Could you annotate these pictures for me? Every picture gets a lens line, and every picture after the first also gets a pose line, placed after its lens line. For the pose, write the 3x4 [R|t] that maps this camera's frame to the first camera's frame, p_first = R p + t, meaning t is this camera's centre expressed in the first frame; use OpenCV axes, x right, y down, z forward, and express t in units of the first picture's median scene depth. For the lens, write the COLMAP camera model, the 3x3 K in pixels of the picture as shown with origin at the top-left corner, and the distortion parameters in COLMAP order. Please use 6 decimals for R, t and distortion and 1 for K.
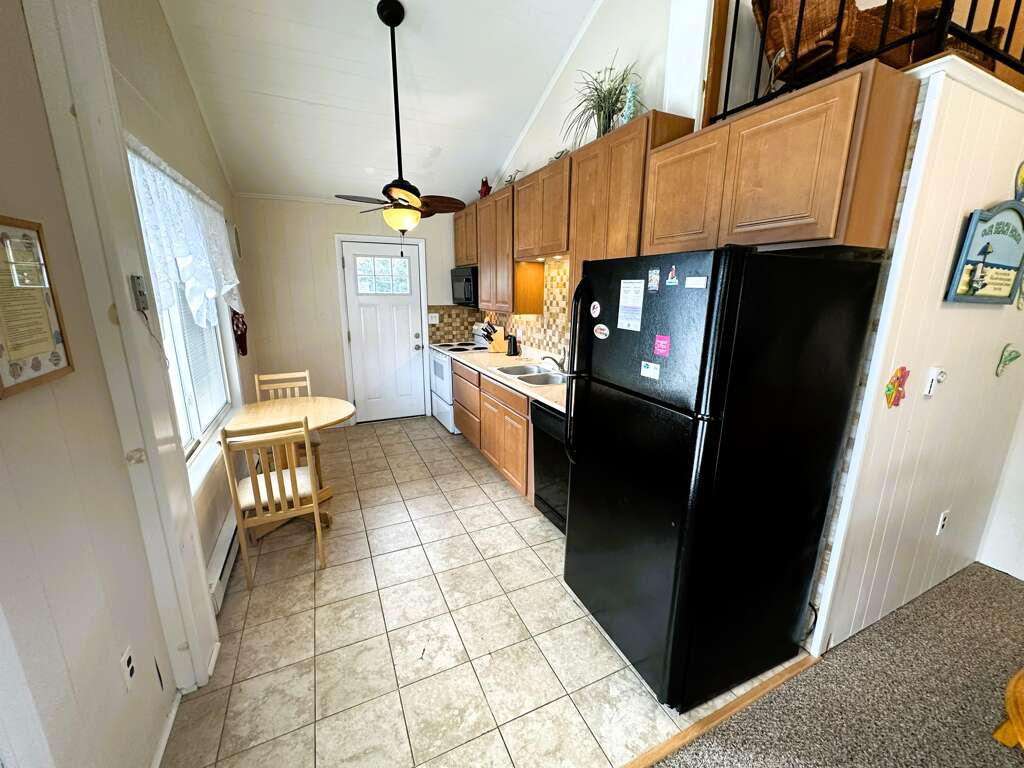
lens RADIAL K [[409.0, 0, 512.0], [0, 409.0, 384.0], [0, 0, 1]] dist [-0.000939, -0.000118]
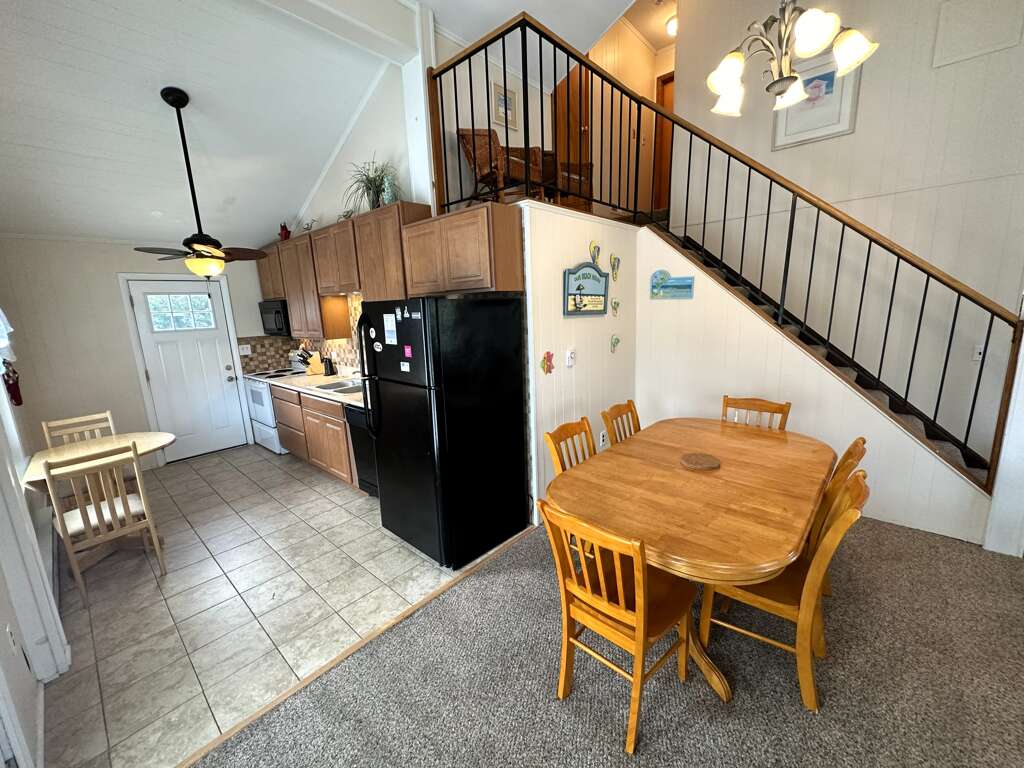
lens RADIAL K [[409.0, 0, 512.0], [0, 409.0, 384.0], [0, 0, 1]] dist [-0.000939, -0.000118]
pose [[0.917991, -0.120192, 0.377949, 0.049612], [0.136709, 0.990464, -0.017069, 0.064942], [-0.372294, 0.067338, 0.925669, -0.372231]]
